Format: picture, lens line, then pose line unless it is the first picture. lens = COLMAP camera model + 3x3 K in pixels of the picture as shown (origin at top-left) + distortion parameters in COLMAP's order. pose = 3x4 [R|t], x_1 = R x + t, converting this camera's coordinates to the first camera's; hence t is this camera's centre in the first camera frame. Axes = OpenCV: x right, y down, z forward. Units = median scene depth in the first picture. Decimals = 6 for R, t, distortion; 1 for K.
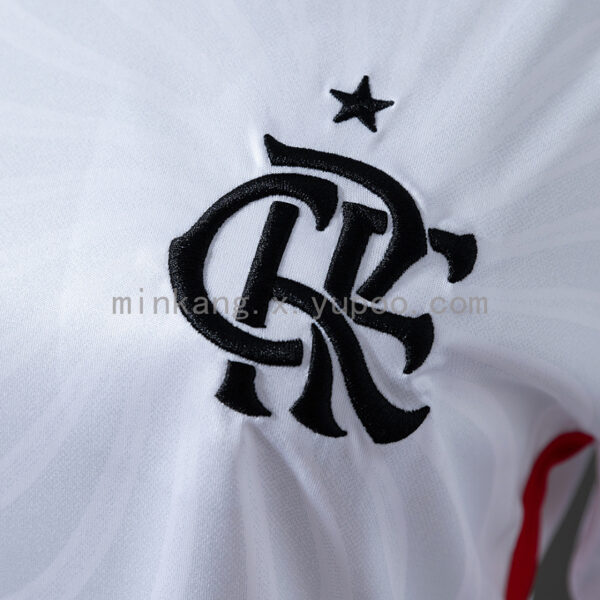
lens RADIAL K [[1488.3, 0, 301.7], [0, 1488.3, 300.0], [0, 0, 1]] dist [0.016797, 0.000000]
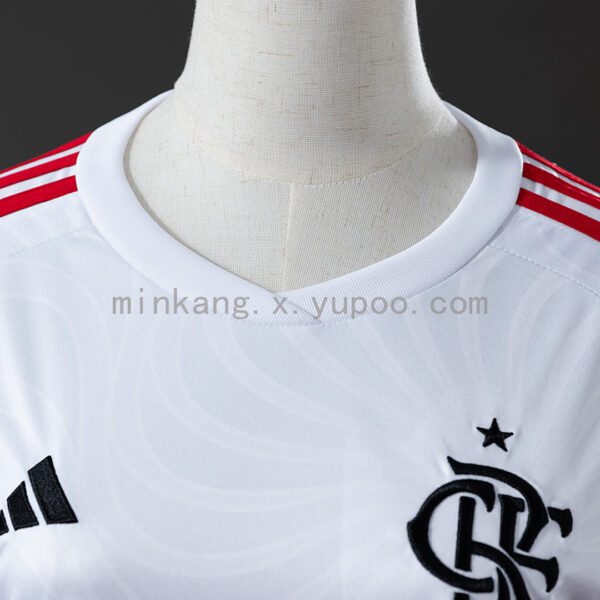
lens RADIAL K [[1488.3, 0, 300.7], [0, 1488.3, 301.5], [0, 0, 1]] dist [0.016797, 0.000000]
pose [[0.969146, -0.024757, 0.245243, -0.618721], [0.058353, 0.989705, -0.130687, -0.075332], [-0.239482, 0.140966, 0.960613, -0.644979]]
